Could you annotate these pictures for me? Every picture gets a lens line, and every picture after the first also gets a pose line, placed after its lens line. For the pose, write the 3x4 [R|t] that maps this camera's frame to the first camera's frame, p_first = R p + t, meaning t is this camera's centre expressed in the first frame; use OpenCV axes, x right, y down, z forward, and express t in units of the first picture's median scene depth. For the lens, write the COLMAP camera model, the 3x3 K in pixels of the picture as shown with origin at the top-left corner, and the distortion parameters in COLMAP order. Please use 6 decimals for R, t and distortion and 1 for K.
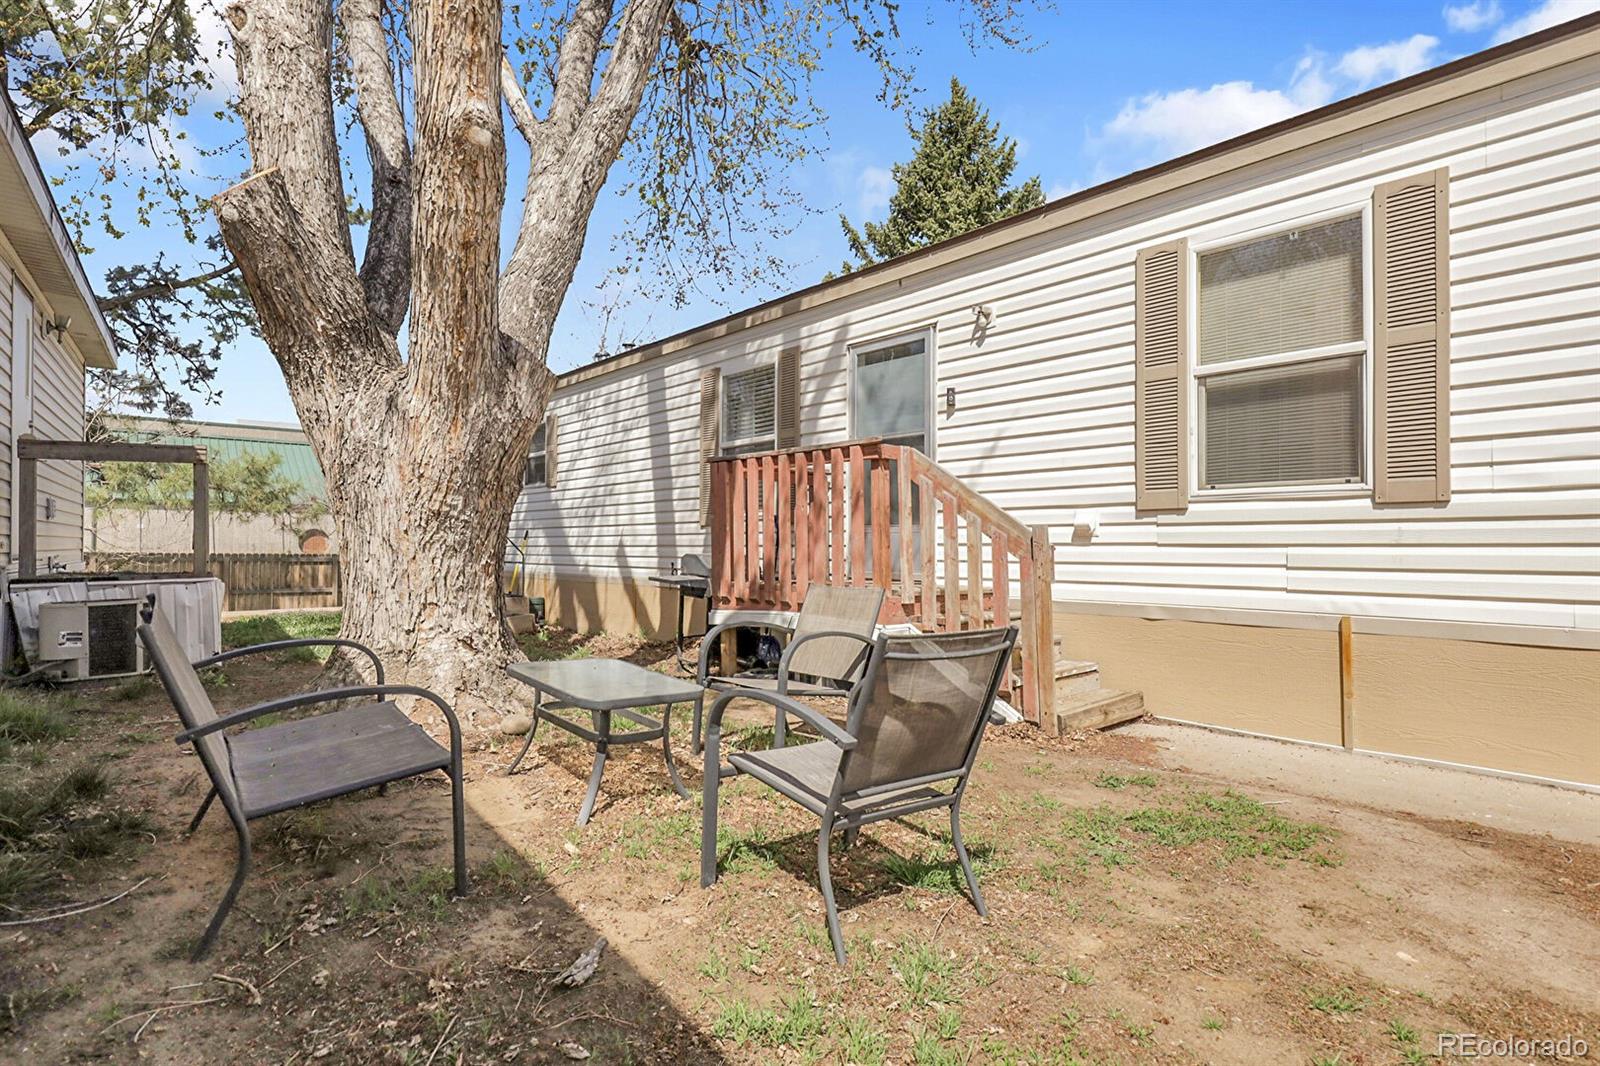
lens RADIAL K [[866.7, 0, 809.9], [0, 866.7, 536.4], [0, 0, 1]] dist [-0.003363, -0.002402]
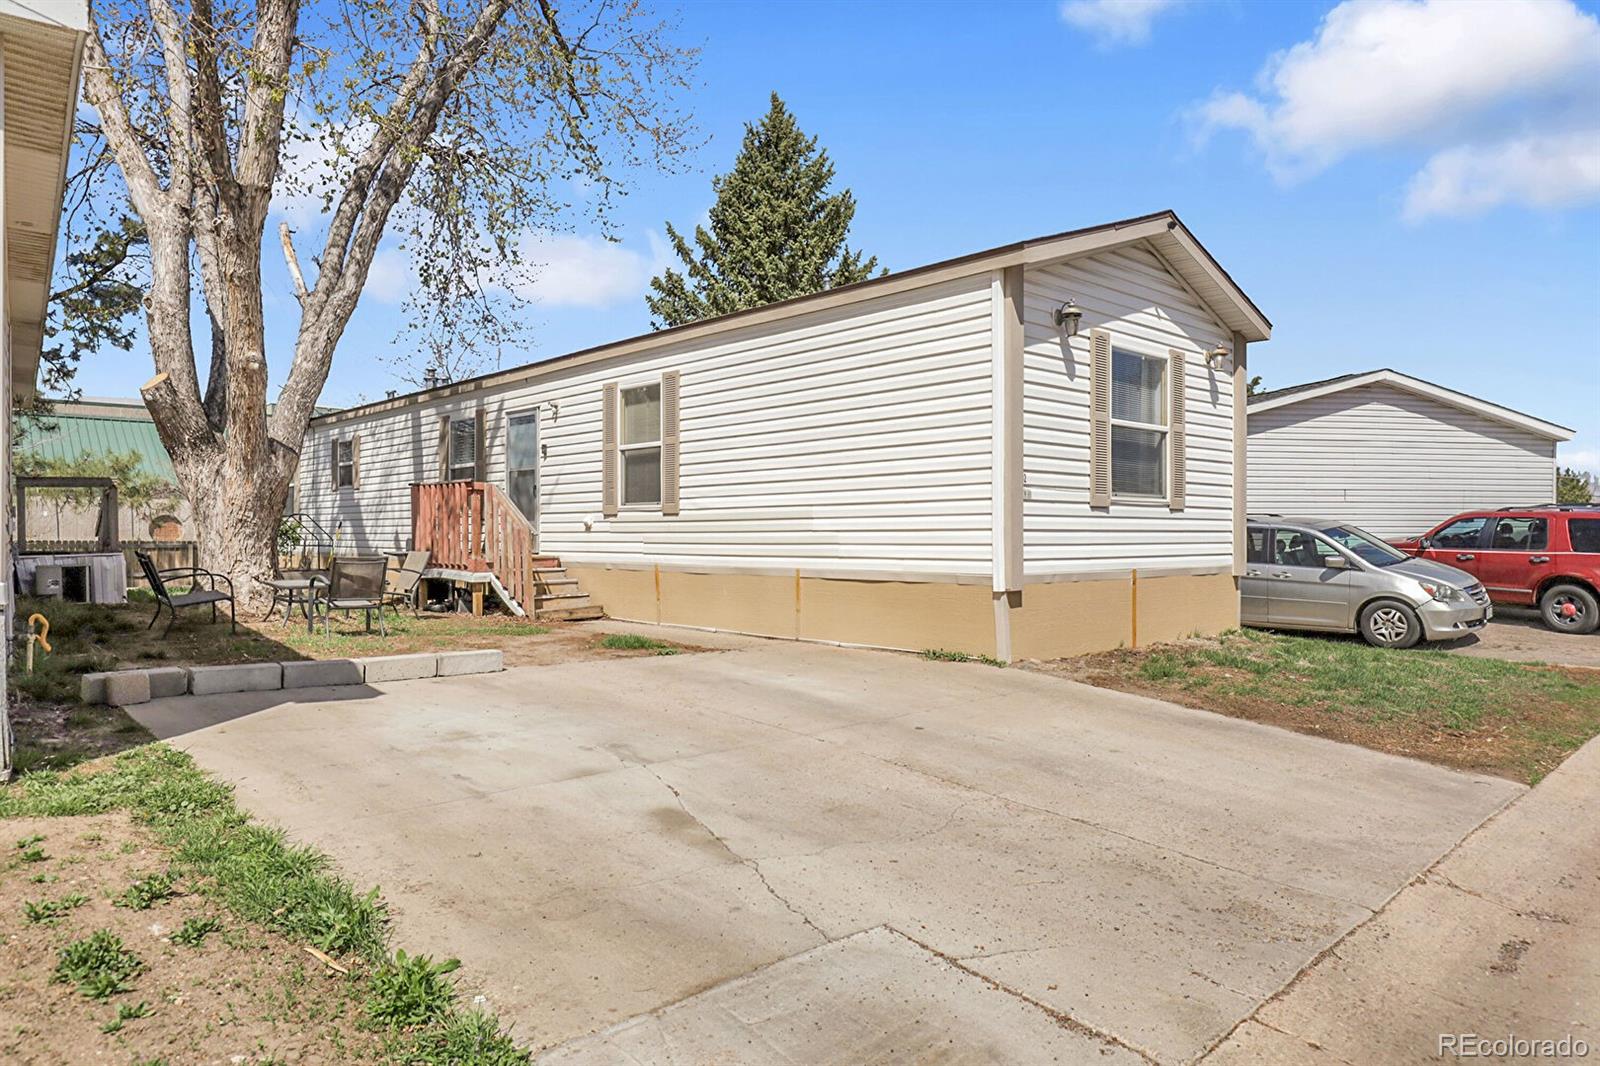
lens RADIAL K [[1018.8, 0, 794.4], [0, 1018.8, 537.2], [0, 0, 1]] dist [-0.008872, -0.000742]
pose [[0.999297, -0.003744, 0.037294, 0.590451], [0.003075, 0.999834, 0.017981, -0.016093], [-0.037355, -0.017854, 0.999143, -1.099605]]
